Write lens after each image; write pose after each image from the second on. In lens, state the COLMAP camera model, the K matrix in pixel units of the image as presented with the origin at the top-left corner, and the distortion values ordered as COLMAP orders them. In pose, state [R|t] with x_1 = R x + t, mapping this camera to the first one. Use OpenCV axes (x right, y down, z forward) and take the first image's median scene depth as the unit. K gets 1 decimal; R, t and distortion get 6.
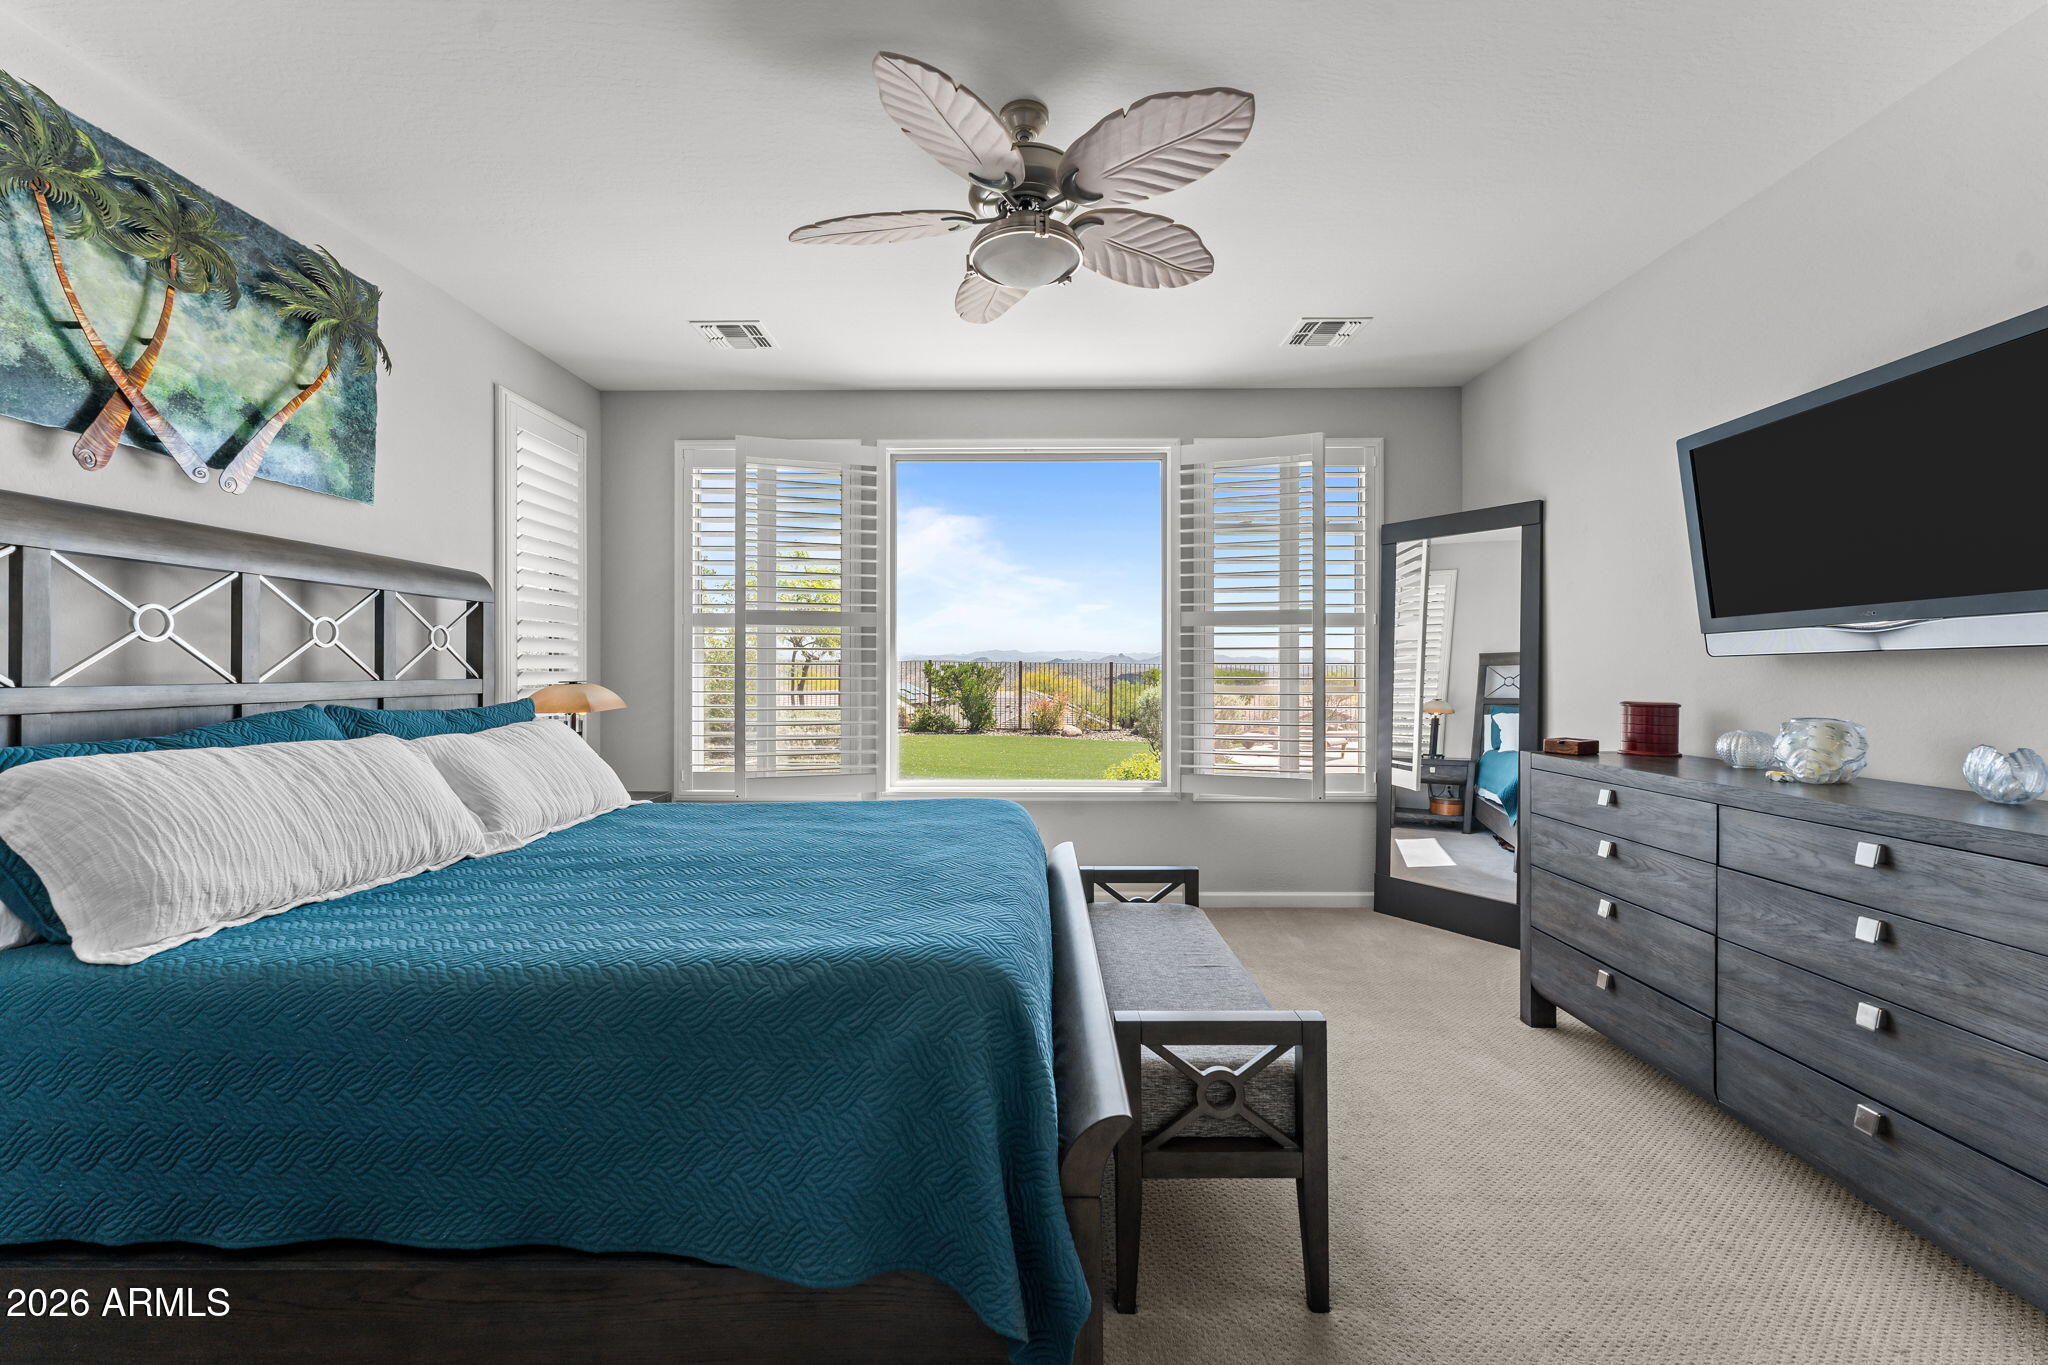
lens RADIAL K [[814.8, 0, 1023.5], [0, 814.8, 671.2], [0, 0, 1]] dist [-0.000763, -0.000236]
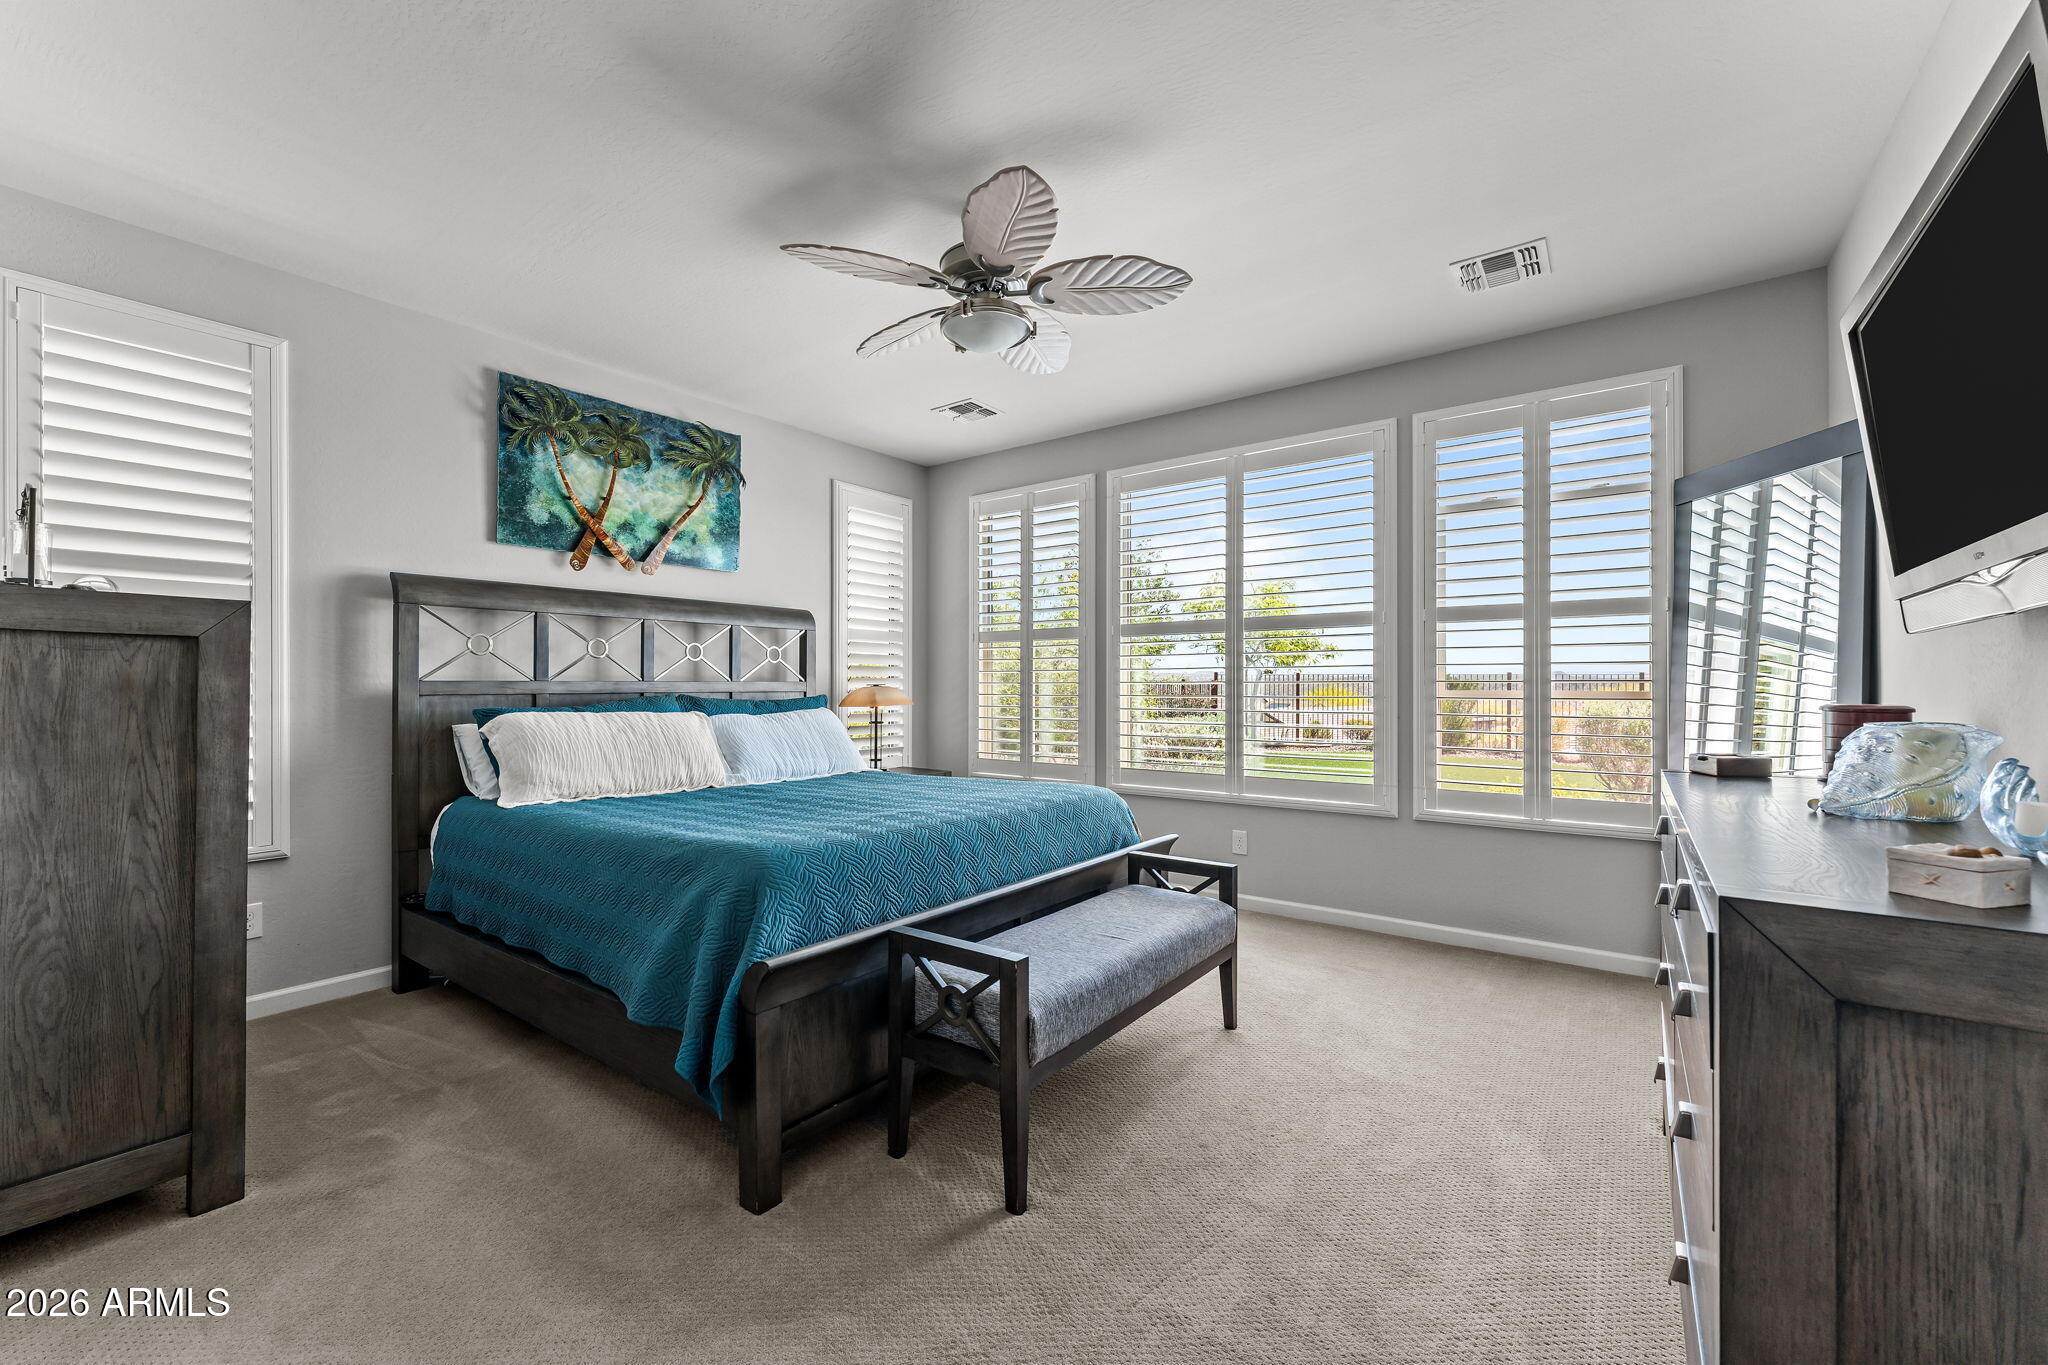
lens RADIAL K [[809.6, 0, 1020.2], [0, 809.6, 682.2], [0, 0, 1]] dist [-0.000308, -0.000106]
pose [[0.807478, -0.003202, -0.589889, 0.716556], [-0.000372, 0.999982, -0.005937, 0.026374], [0.589898, 0.005013, 0.807462, 0.051247]]
